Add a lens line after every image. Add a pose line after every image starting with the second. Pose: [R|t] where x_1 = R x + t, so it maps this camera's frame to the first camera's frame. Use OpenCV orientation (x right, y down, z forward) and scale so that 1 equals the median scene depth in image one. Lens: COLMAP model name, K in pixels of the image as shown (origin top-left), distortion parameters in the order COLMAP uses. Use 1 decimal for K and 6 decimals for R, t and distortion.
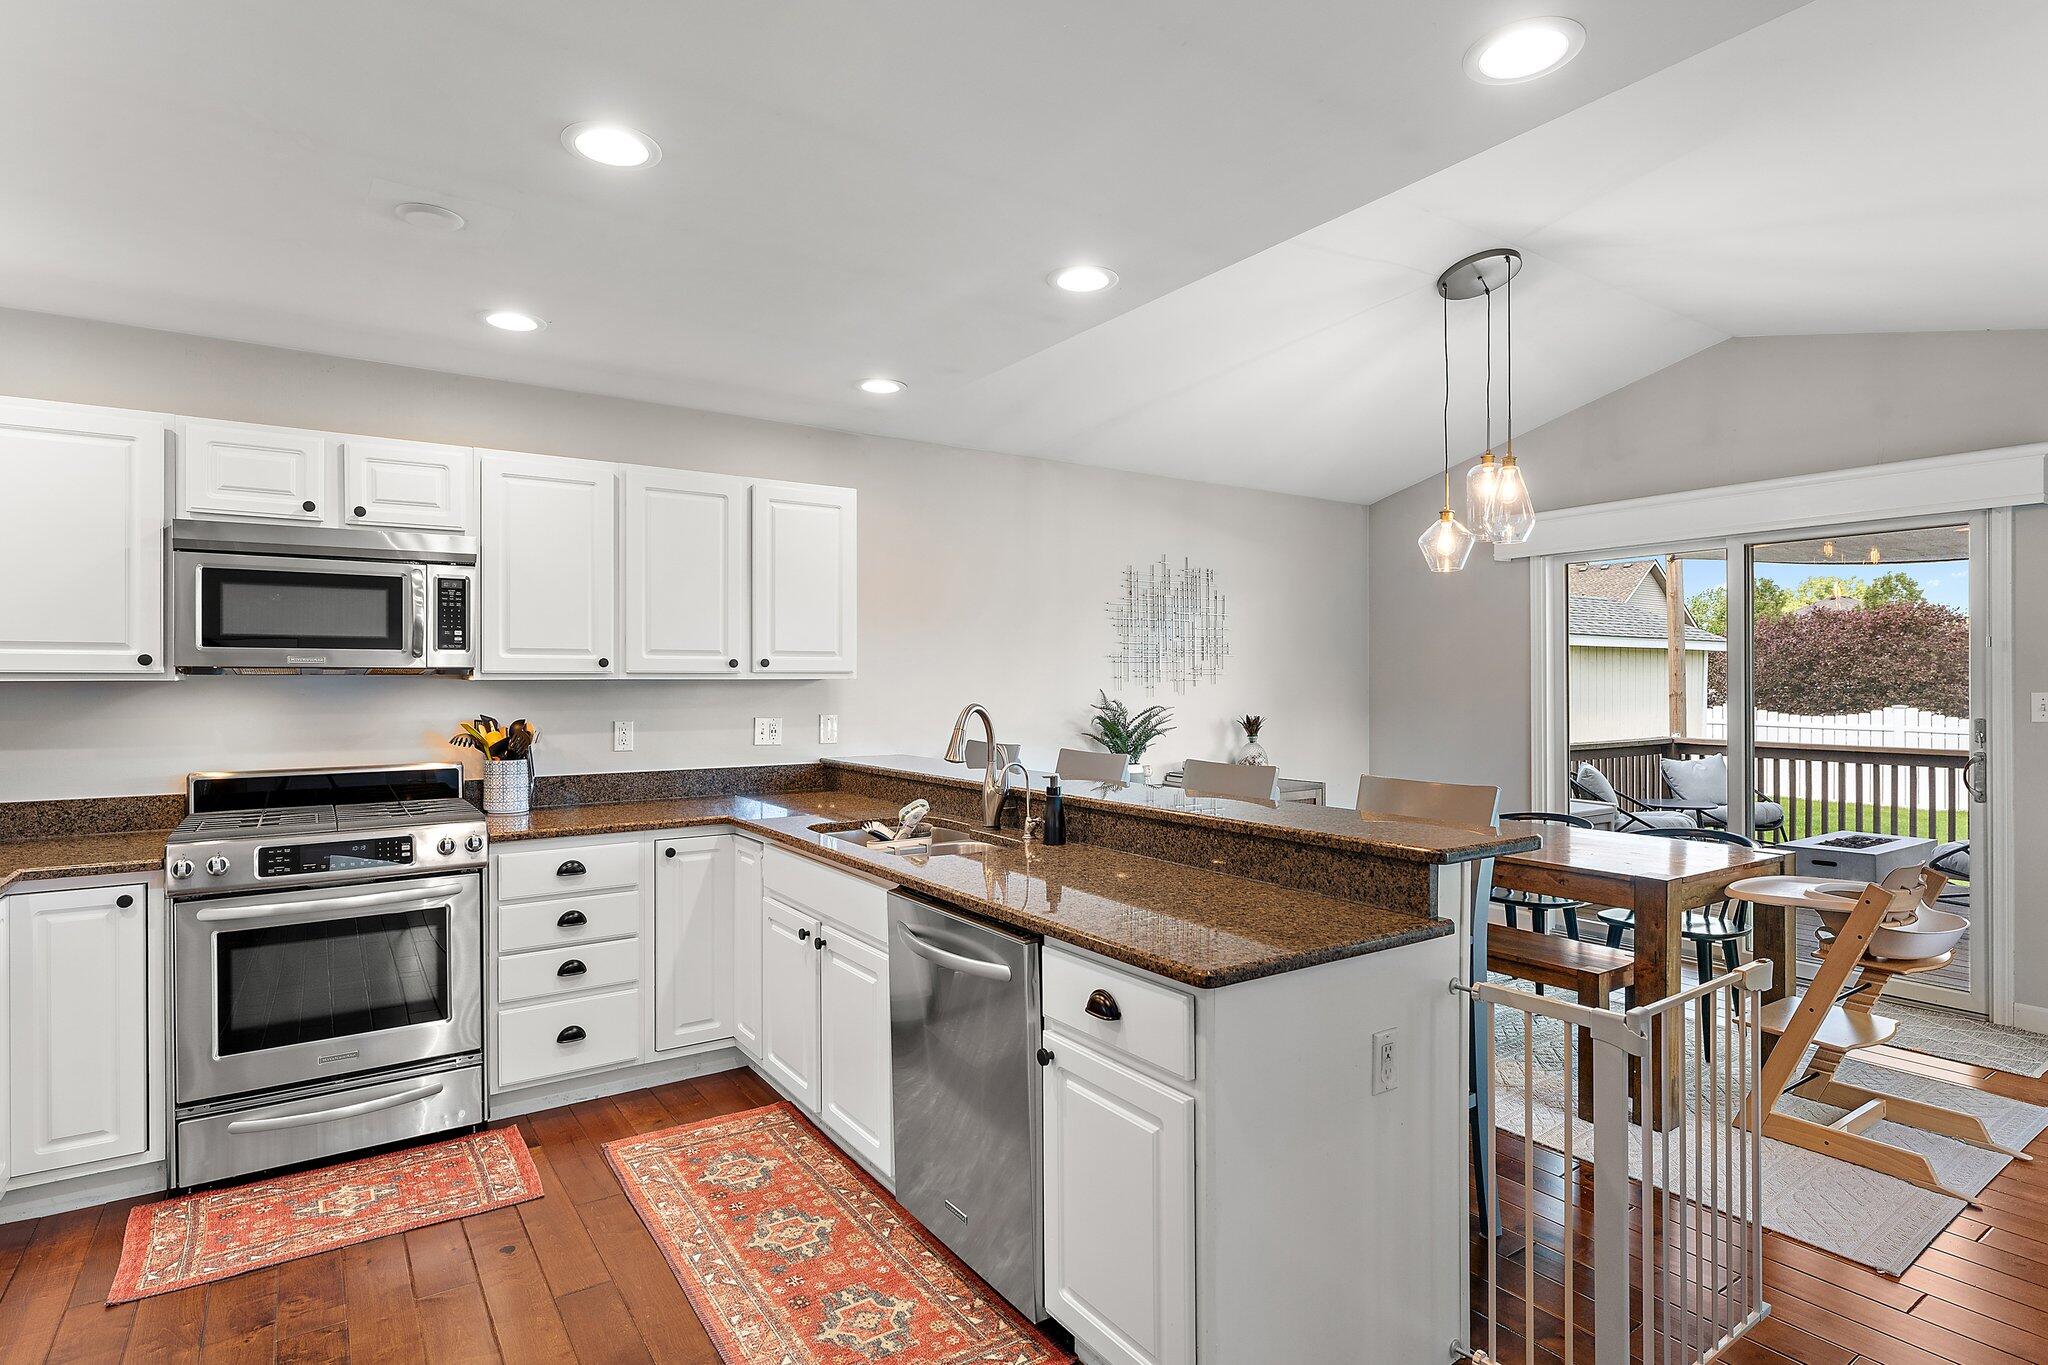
lens RADIAL K [[1037.2, 0, 1015.3], [0, 1037.2, 681.4], [0, 0, 1]] dist [-0.005042, 0.001268]
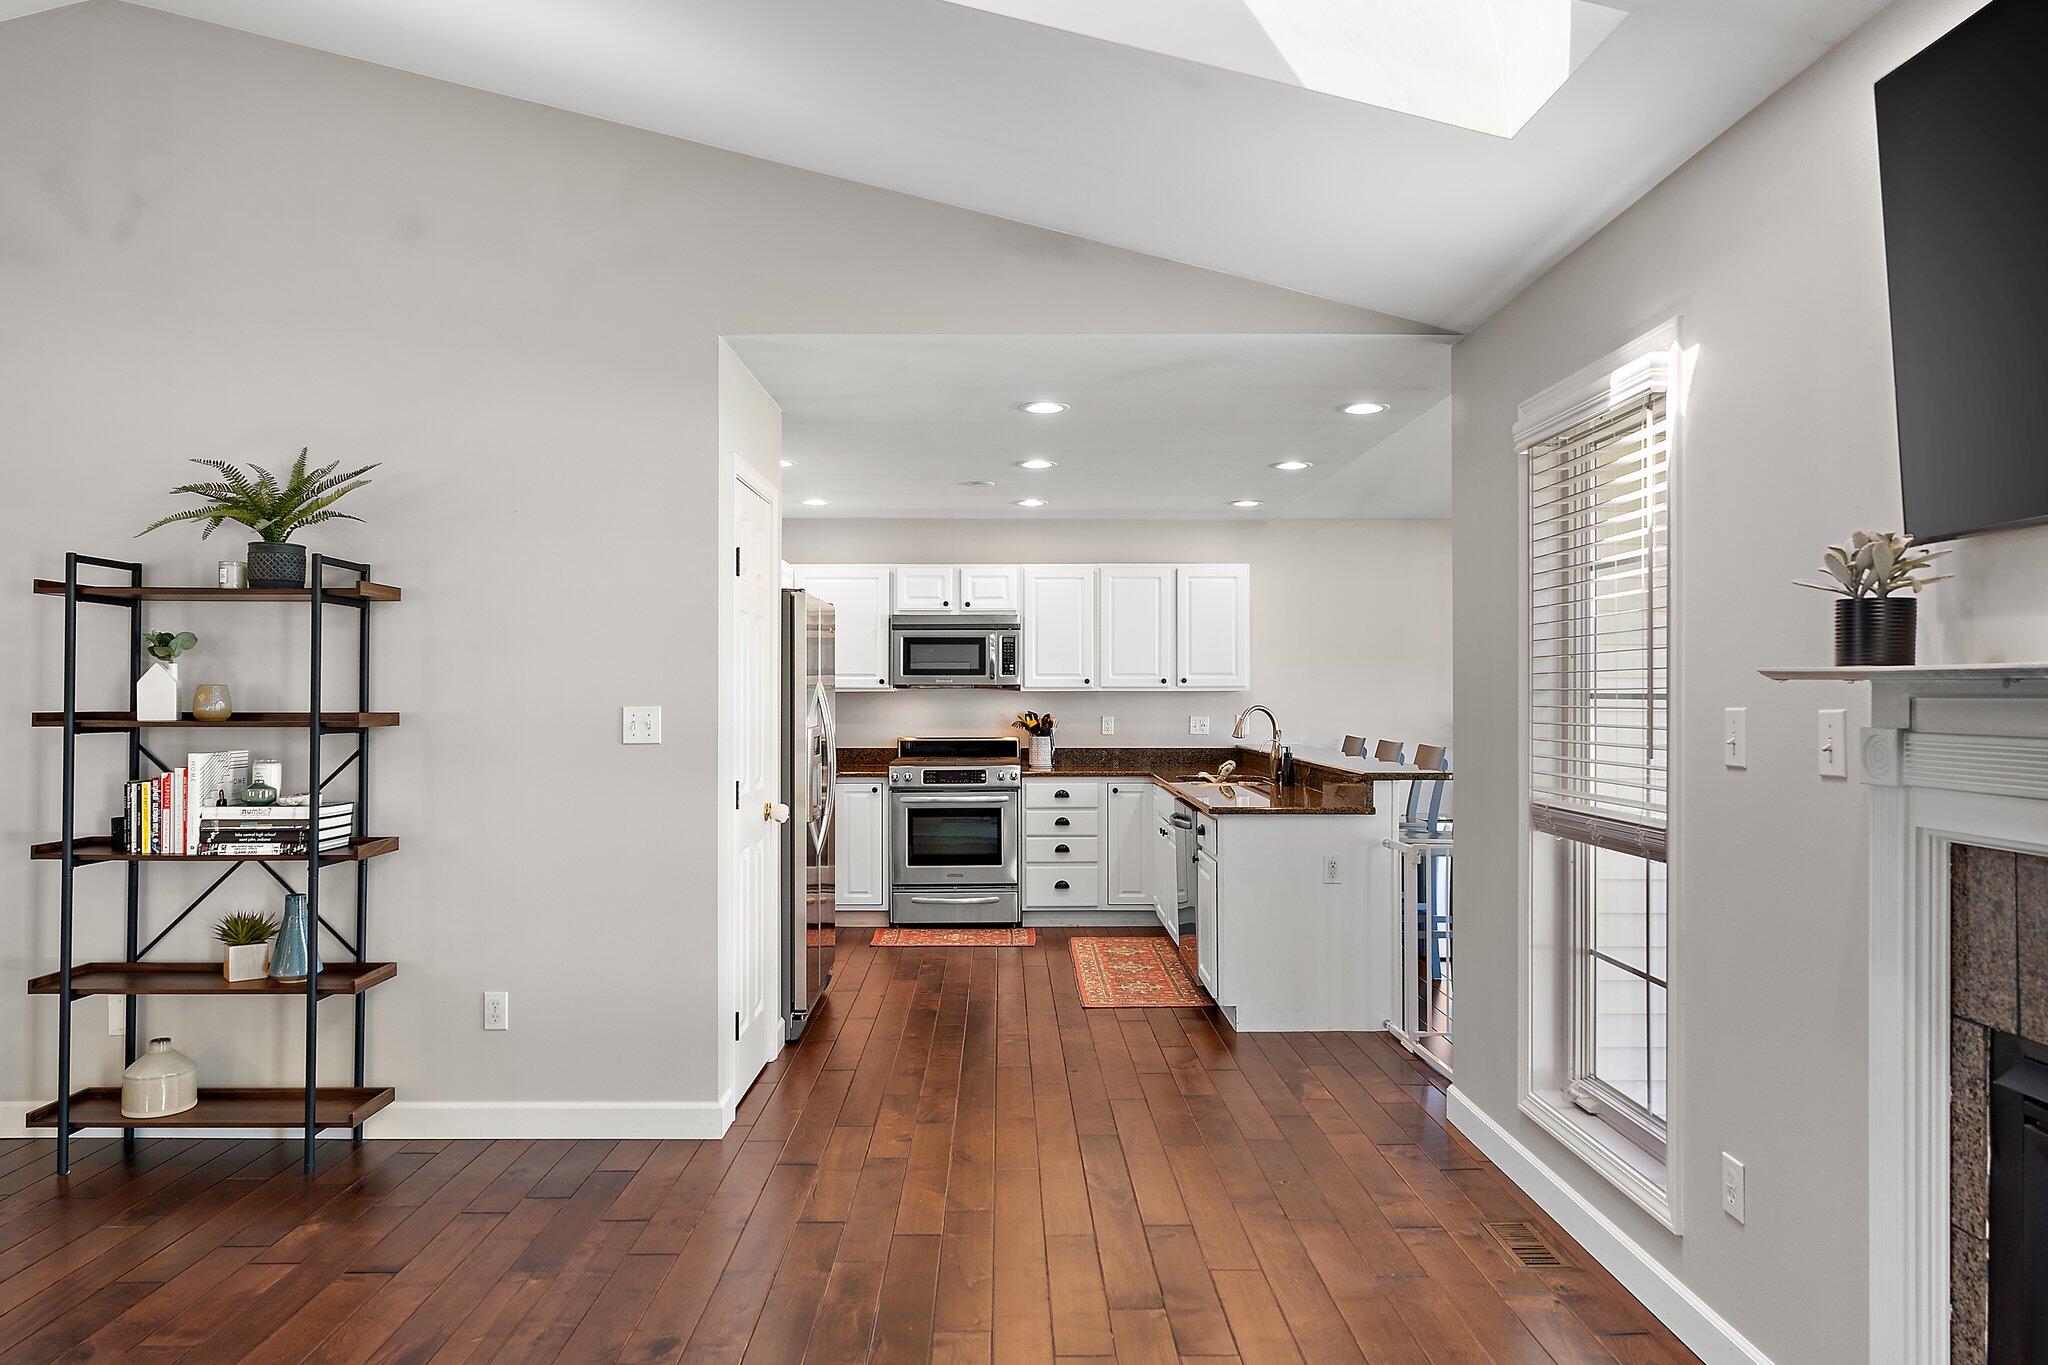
lens RADIAL K [[1300.3, 0, 1017.3], [0, 1300.3, 685.5], [0, 0, 1]] dist [0.001207, -0.000322]
pose [[0.832336, -0.001932, -0.554268, 0.755832], [-0.002189, 0.999975, -0.006773, 0.004072], [0.554267, 0.006851, 0.832310, -0.927866]]
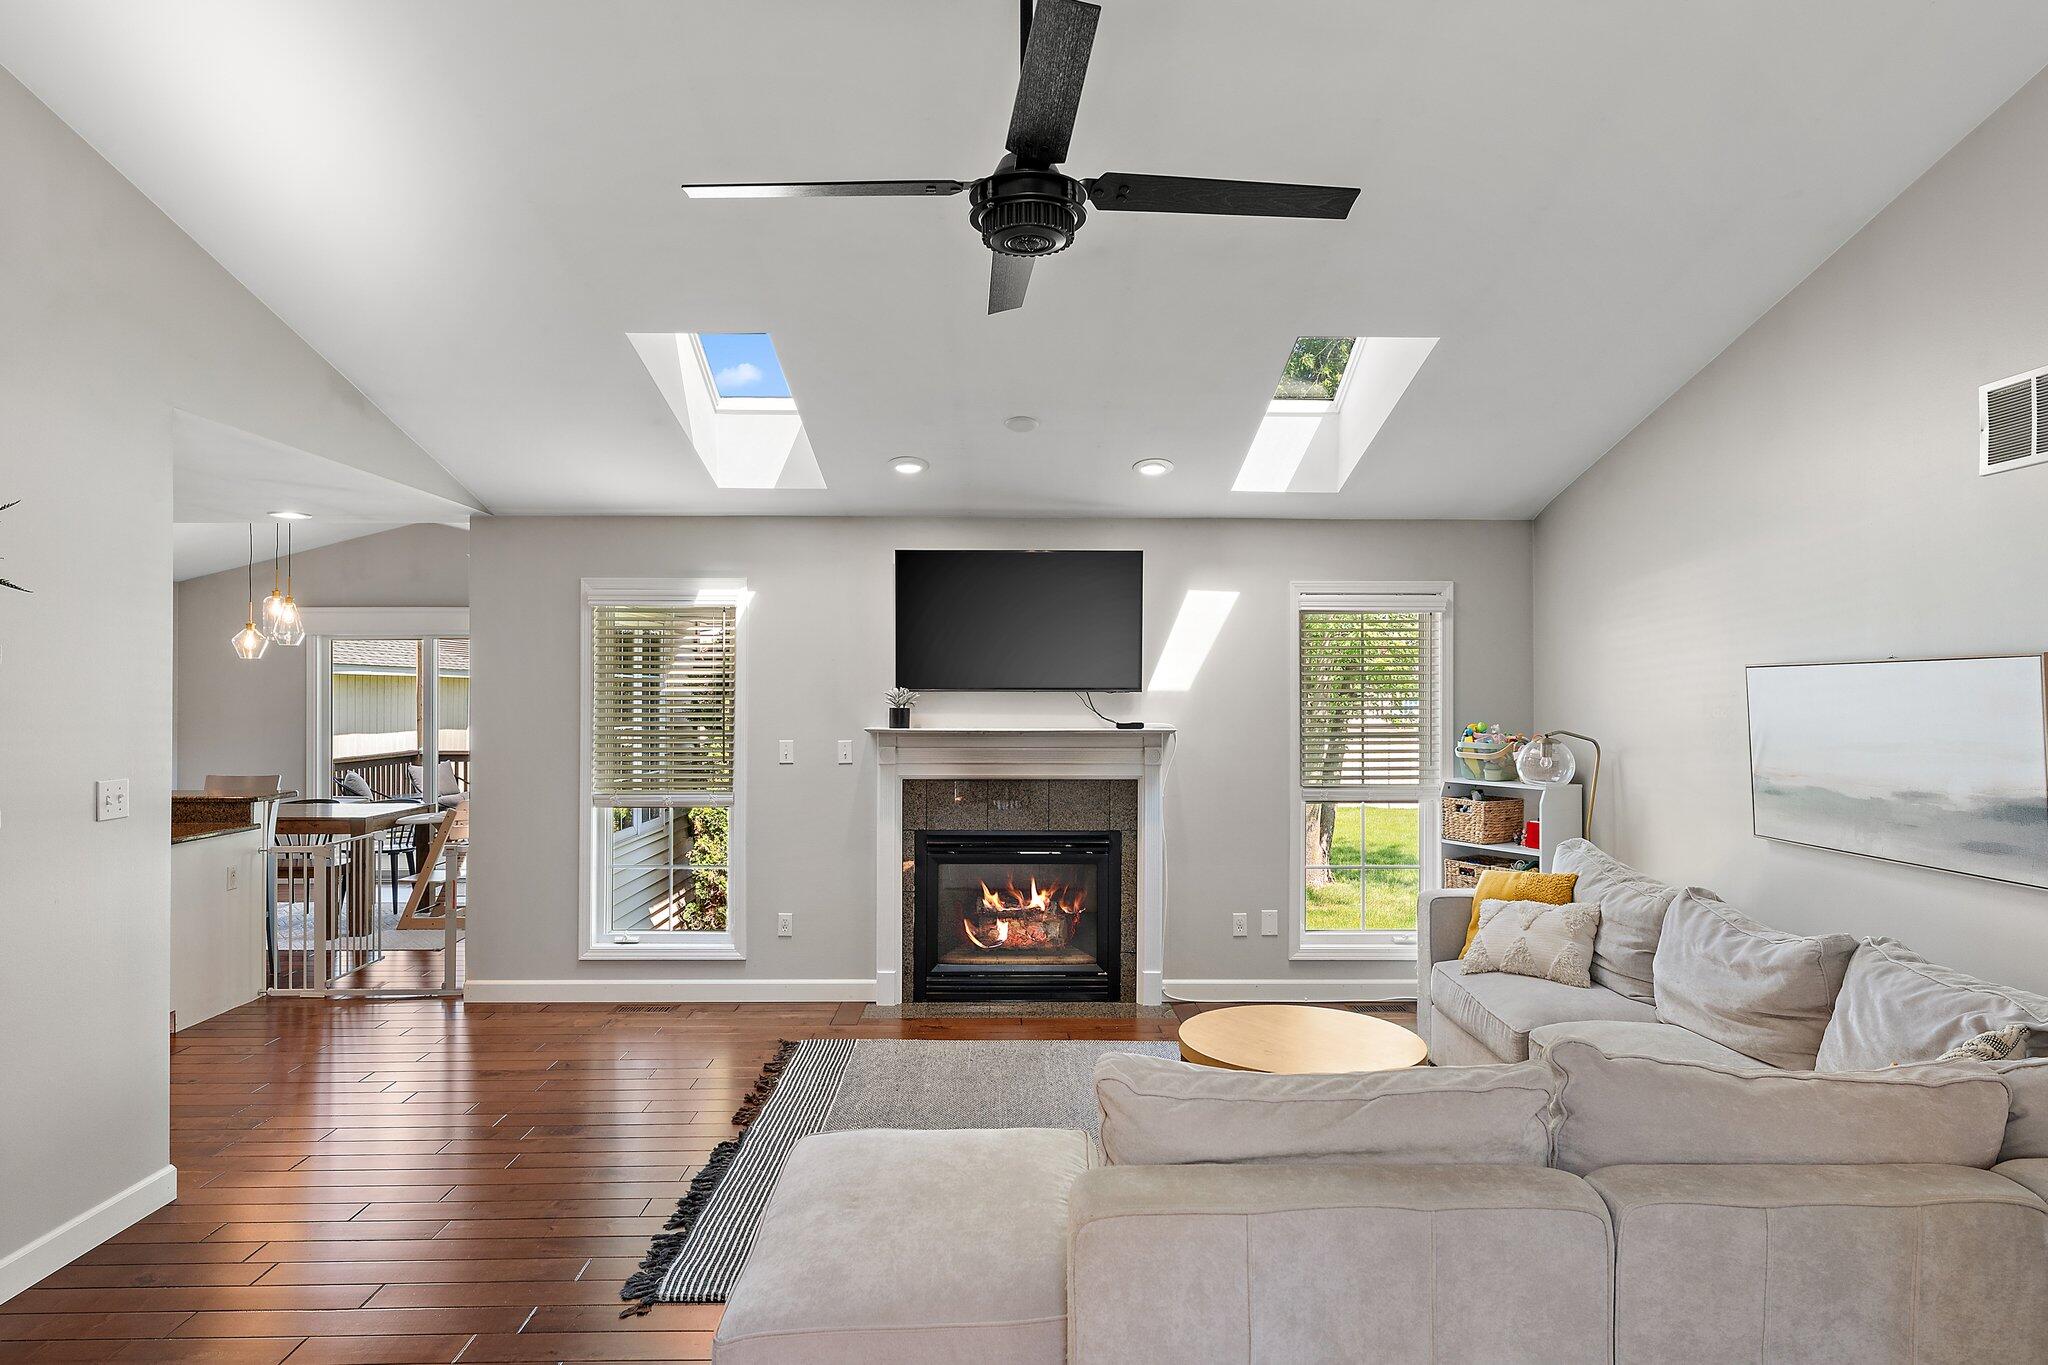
lens RADIAL K [[1159.0, 0, 1020.2], [0, 1159.0, 690.2], [0, 0, 1]] dist [-0.001401, 0.000482]
pose [[0.540893, 0.006016, 0.841070, -0.602603], [-0.004294, 0.999981, -0.004391, -0.059623], [-0.841080, -0.001237, 0.540909, -1.320204]]
